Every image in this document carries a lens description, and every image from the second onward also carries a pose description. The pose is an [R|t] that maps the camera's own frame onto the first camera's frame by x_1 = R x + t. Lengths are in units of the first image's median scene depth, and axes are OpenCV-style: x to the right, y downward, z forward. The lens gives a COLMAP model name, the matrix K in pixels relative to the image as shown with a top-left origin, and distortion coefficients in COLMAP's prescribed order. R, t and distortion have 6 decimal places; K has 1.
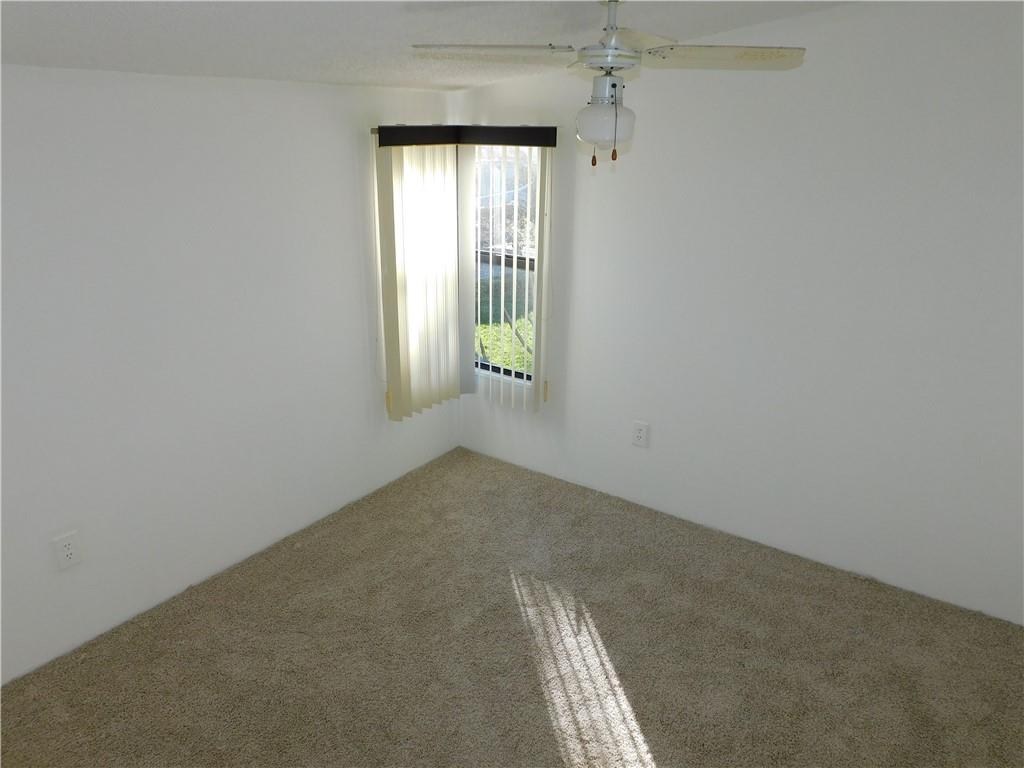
lens RADIAL K [[730.0, 0, 512.8], [0, 730.0, 383.0], [0, 0, 1]] dist [-0.006659, 0.001517]
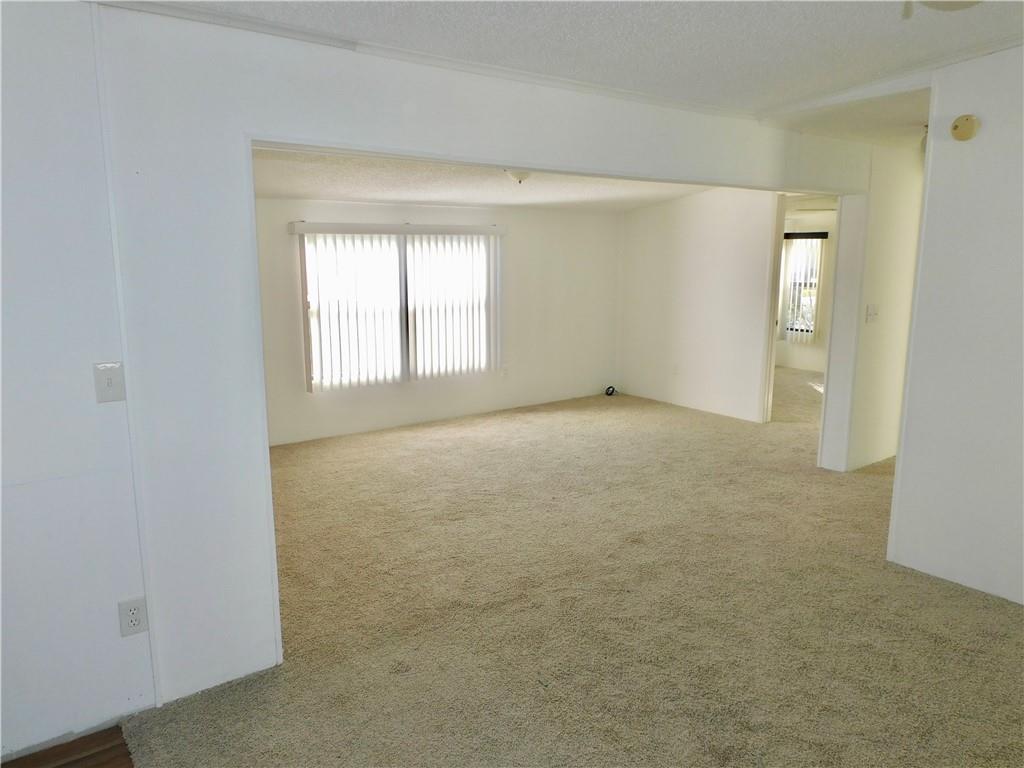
lens RADIAL K [[730.0, 0, 514.6], [0, 730.0, 383.5], [0, 0, 1]] dist [-0.006659, 0.001517]
pose [[0.934534, 0.050917, -0.352214, -0.040441], [-0.096018, 0.989083, -0.111779, 0.561186], [0.342677, 0.138280, 0.929221, -1.662310]]
